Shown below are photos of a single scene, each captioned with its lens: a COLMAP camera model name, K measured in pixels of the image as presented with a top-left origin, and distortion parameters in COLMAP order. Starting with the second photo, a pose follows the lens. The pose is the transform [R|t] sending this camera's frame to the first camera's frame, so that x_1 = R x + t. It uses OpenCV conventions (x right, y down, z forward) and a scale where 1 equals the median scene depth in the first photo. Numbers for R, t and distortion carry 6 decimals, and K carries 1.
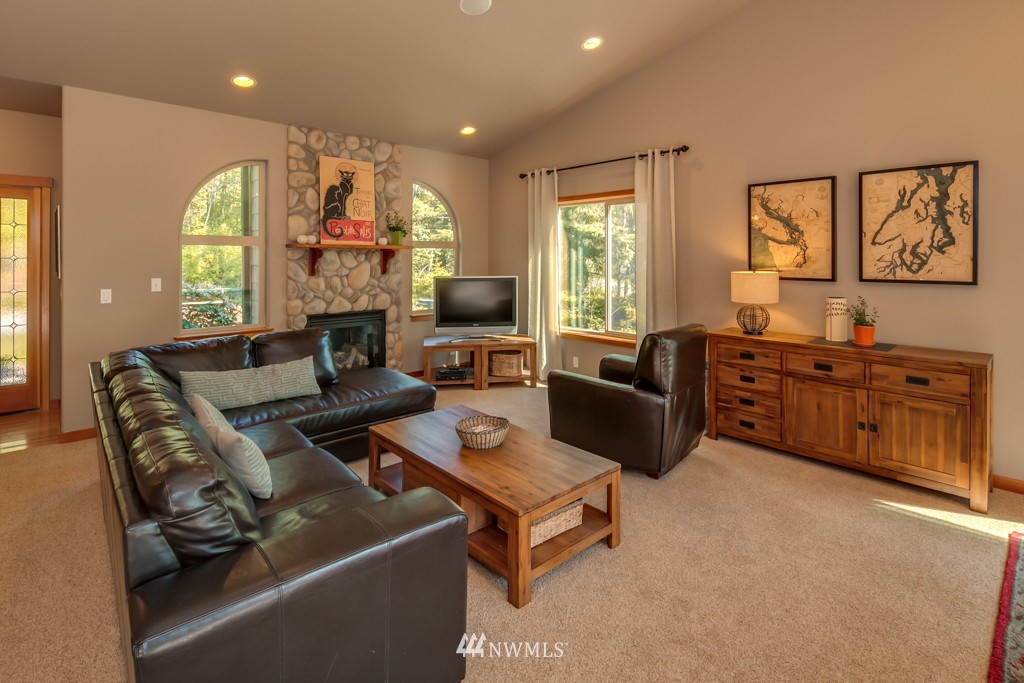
lens RADIAL K [[493.4, 0, 510.8], [0, 493.4, 266.7], [0, 0, 1]] dist [-0.000475, -0.001596]
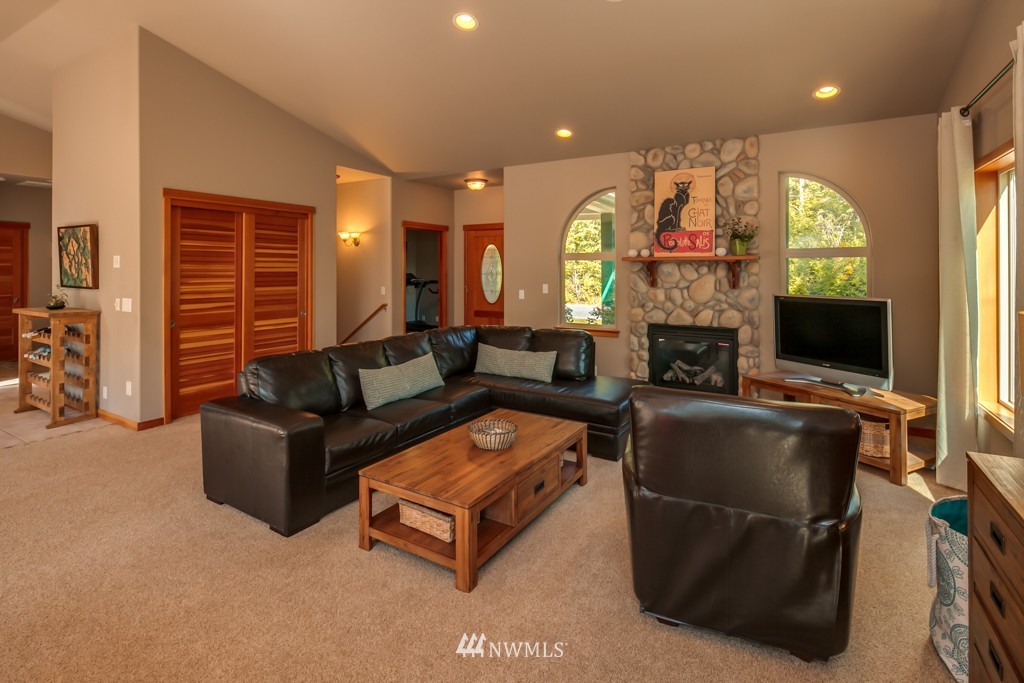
lens RADIAL K [[493.4, 0, 513.2], [0, 493.4, 286.6], [0, 0, 1]] dist [-0.000475, -0.001596]
pose [[0.281848, 0.031680, -0.958936, 0.685605], [-0.016293, 0.999469, 0.028231, -0.009720], [0.959321, 0.007667, 0.282214, 0.526876]]
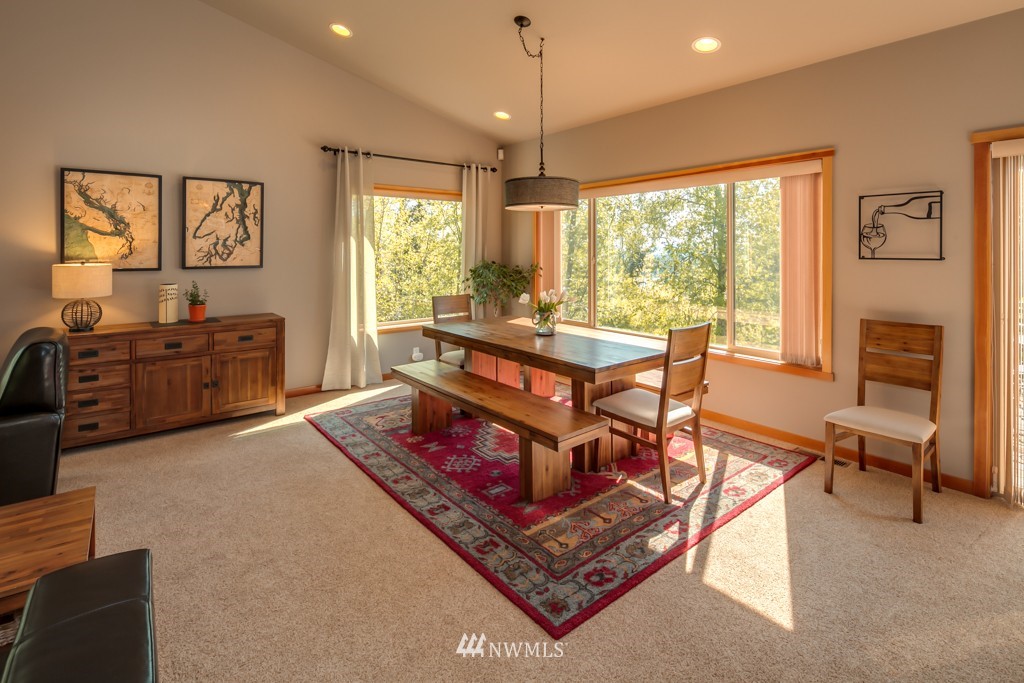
lens RADIAL K [[493.4, 0, 505.4], [0, 493.4, 261.4], [0, 0, 1]] dist [-0.000475, -0.001596]
pose [[0.082936, -0.027573, 0.996173, -0.353089], [0.017110, 0.999509, 0.026241, -0.005406], [-0.996408, 0.014869, 0.083367, 0.119384]]
